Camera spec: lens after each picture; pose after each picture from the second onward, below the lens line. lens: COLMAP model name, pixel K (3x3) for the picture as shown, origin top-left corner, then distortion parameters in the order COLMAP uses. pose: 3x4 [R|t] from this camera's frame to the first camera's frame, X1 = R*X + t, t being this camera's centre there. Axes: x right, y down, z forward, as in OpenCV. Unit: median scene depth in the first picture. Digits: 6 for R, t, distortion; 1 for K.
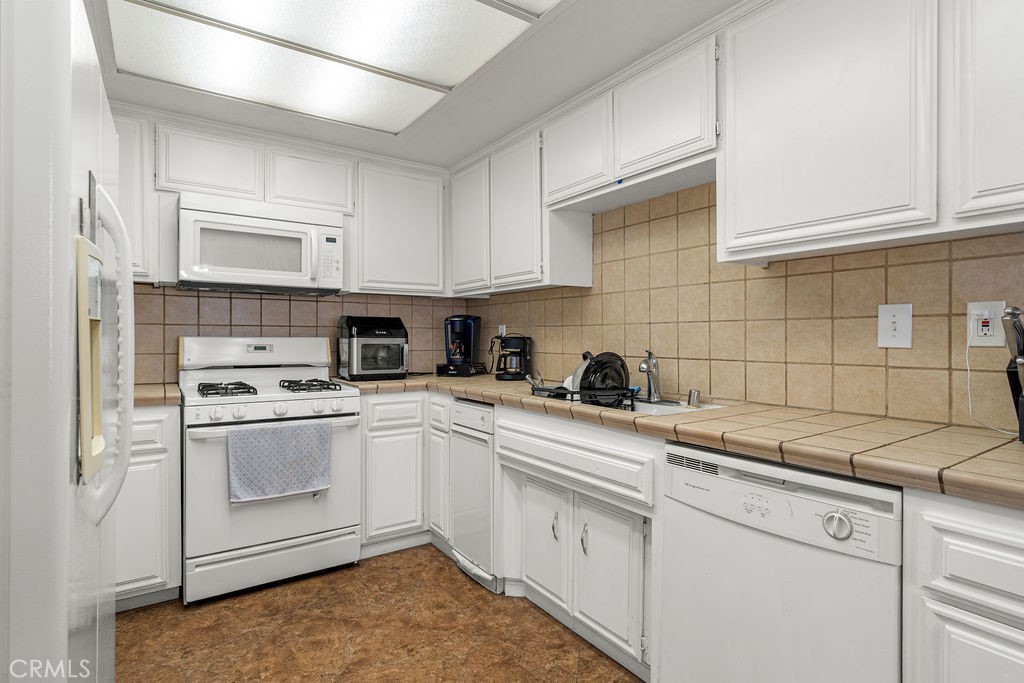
lens RADIAL K [[527.1, 0, 511.5], [0, 527.1, 340.5], [0, 0, 1]] dist [-0.002595, 0.000816]
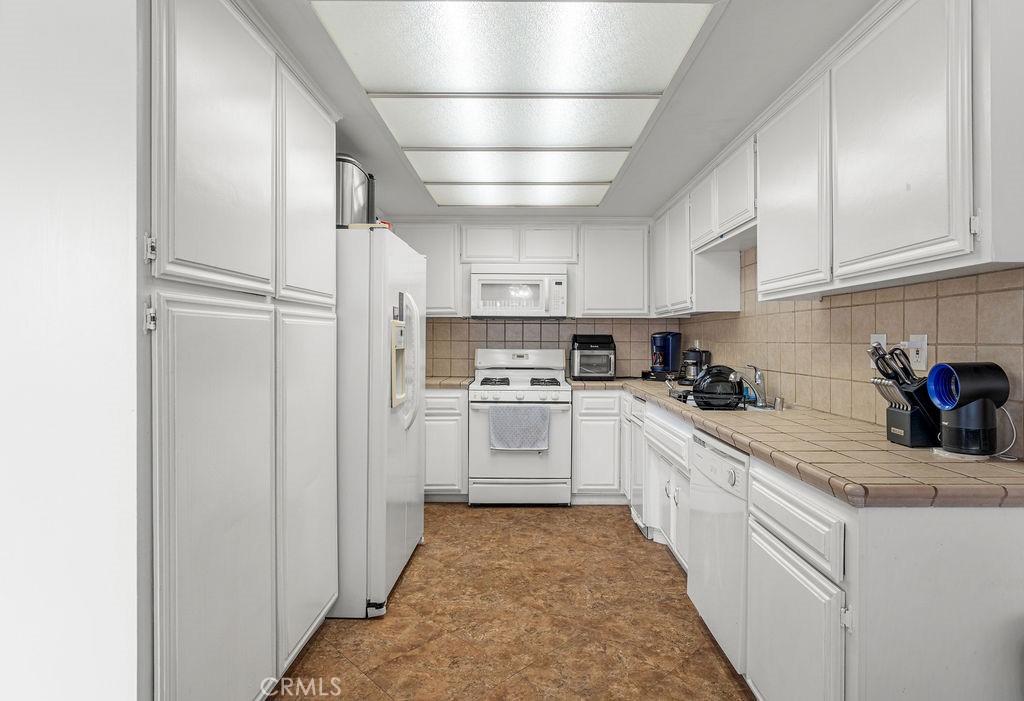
lens RADIAL K [[541.2, 0, 514.1], [0, 541.2, 345.3], [0, 0, 1]] dist [0.000724, 0.000390]
pose [[0.822975, 0.006206, -0.568044, 0.470193], [-0.005232, 0.999981, 0.003345, -0.026483], [0.568054, 0.000219, 0.822991, -0.350873]]
